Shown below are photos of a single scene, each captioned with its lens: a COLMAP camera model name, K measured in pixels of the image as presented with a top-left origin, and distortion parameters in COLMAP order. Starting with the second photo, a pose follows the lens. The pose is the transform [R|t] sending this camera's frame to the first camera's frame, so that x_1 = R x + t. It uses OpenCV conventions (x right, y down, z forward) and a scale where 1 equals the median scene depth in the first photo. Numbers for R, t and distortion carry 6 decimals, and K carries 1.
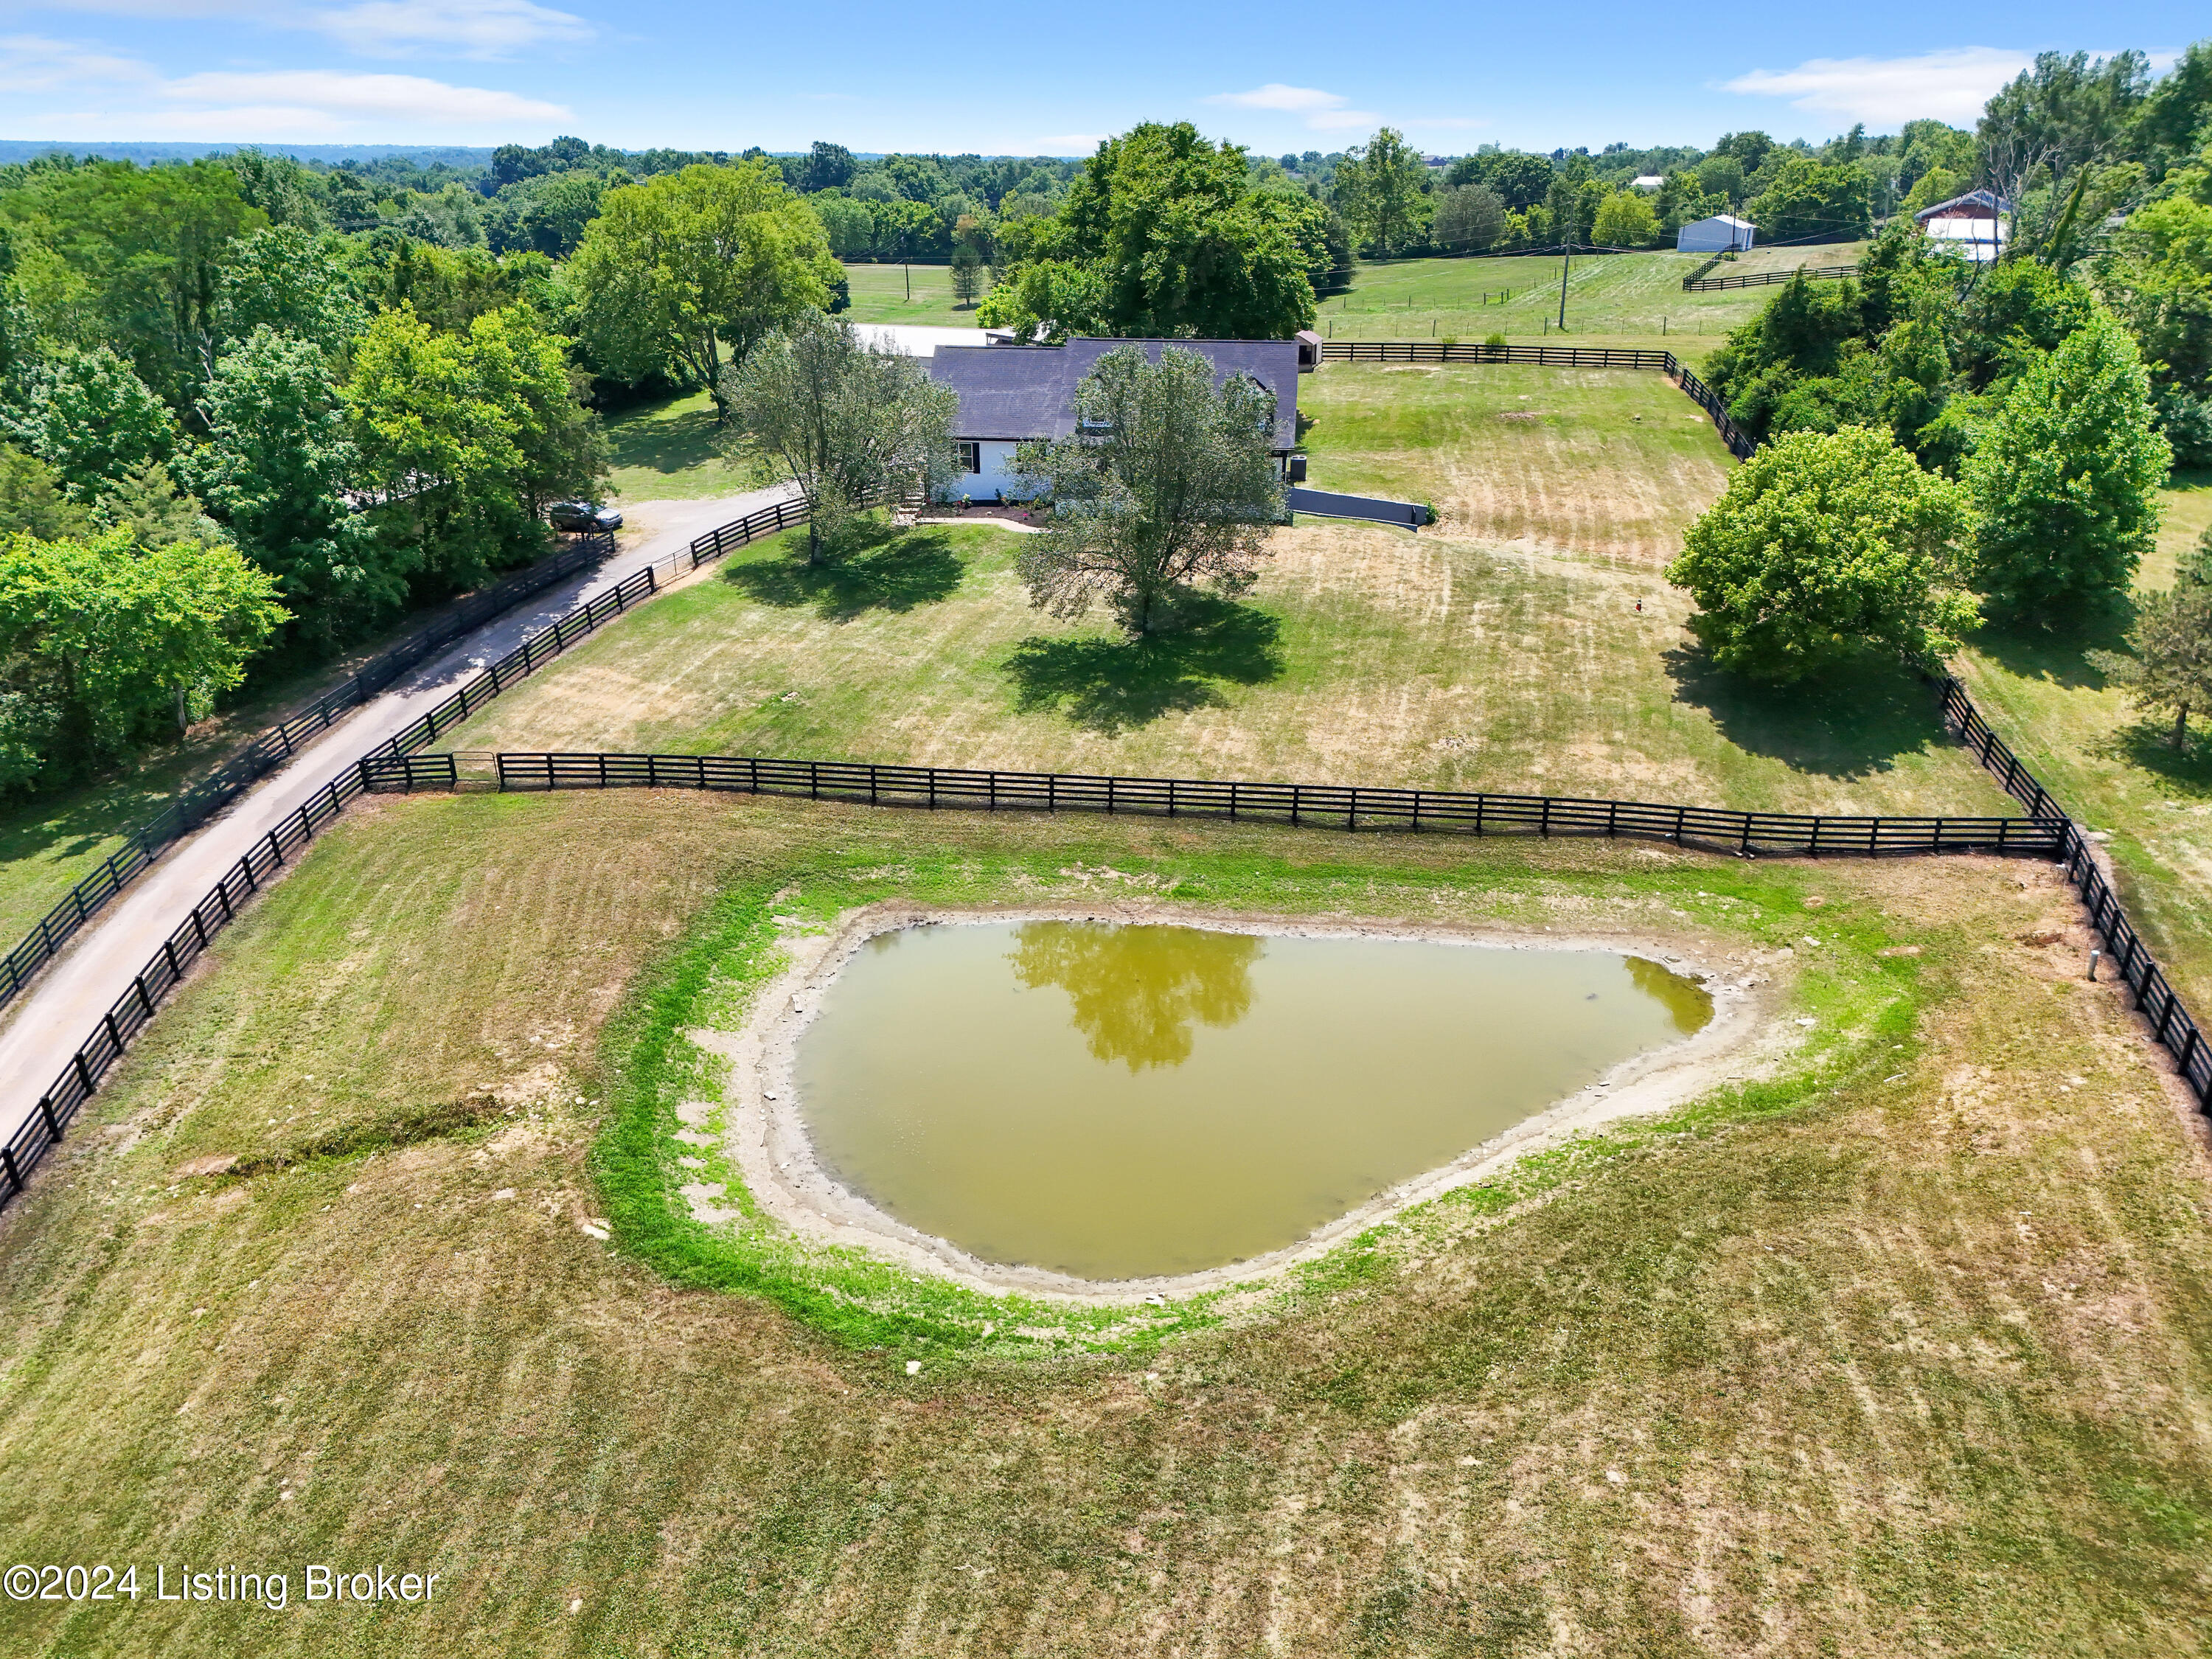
lens RADIAL K [[1610.9, 0, 1104.0], [0, 1610.9, 829.9], [0, 0, 1]] dist [0.053813, -0.033441]
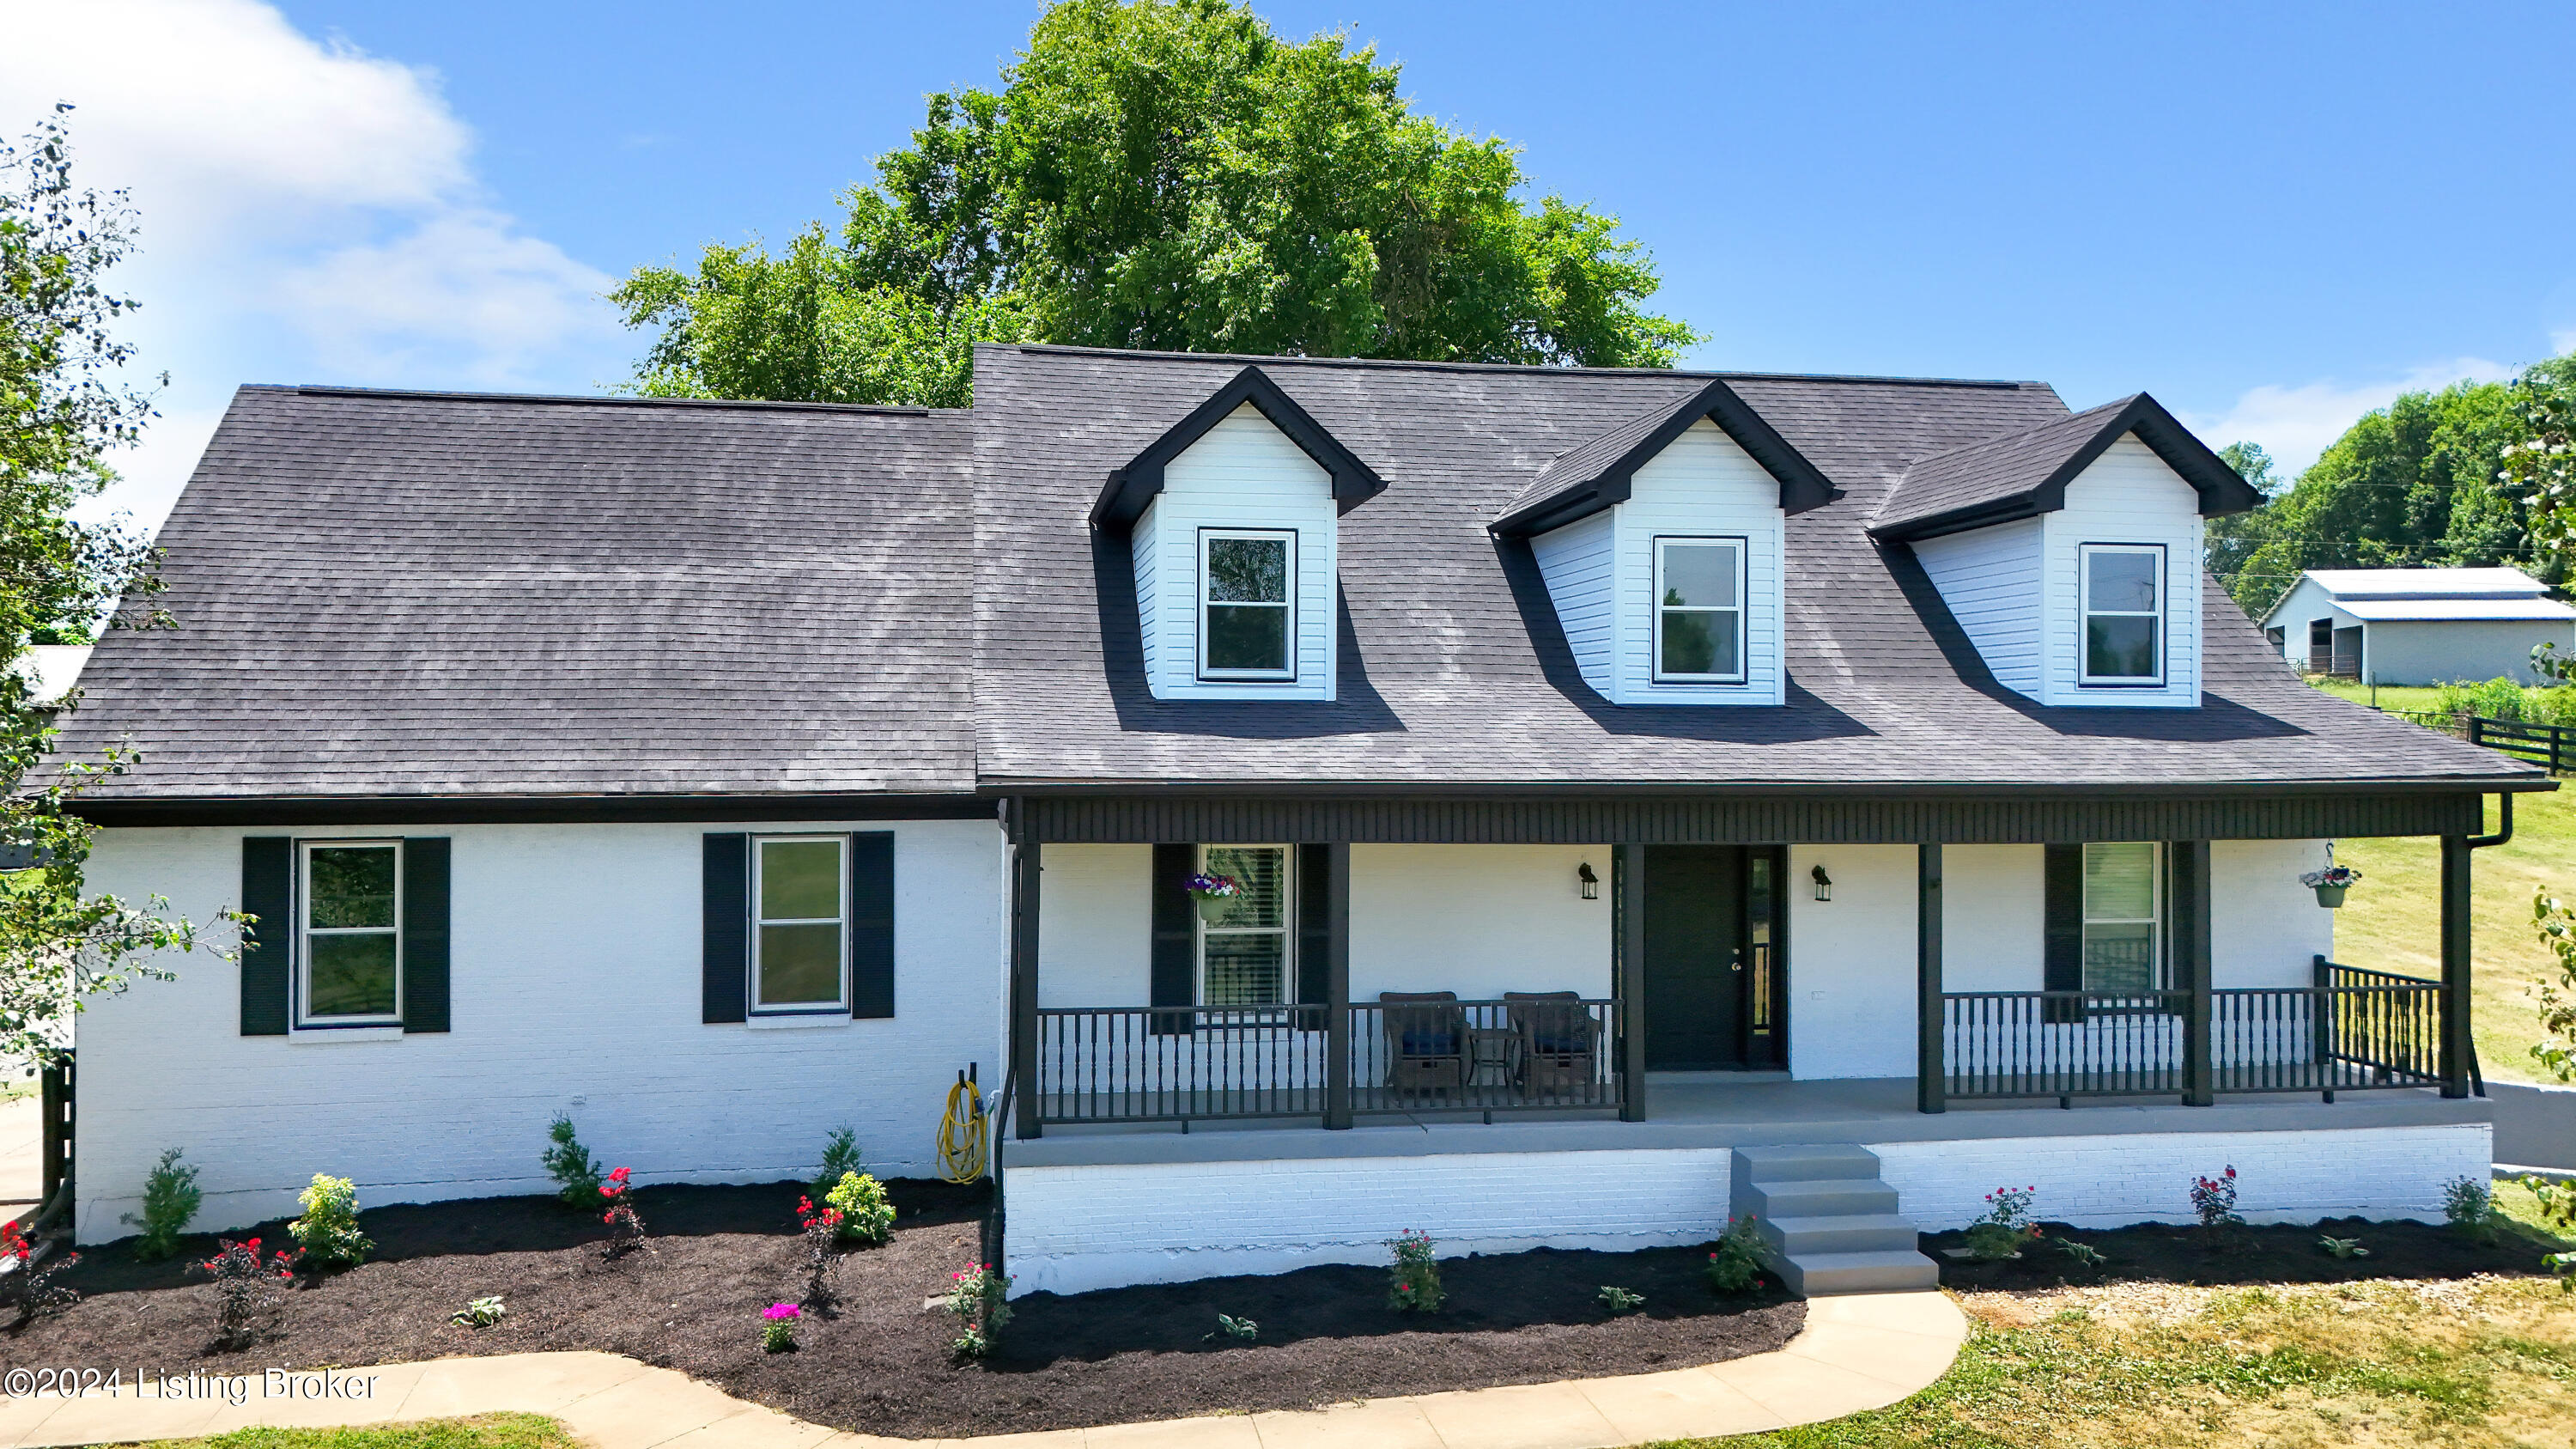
lens RADIAL K [[1806.9, 0, 1292.5], [0, 1806.9, 729.9], [0, 0, 1]] dist [0.003643, 0.000680]
pose [[0.955729, -0.005220, 0.294202, -0.049895], [0.124522, 0.913075, -0.388315, -0.169246], [-0.266601, 0.407759, 0.873302, 0.813853]]
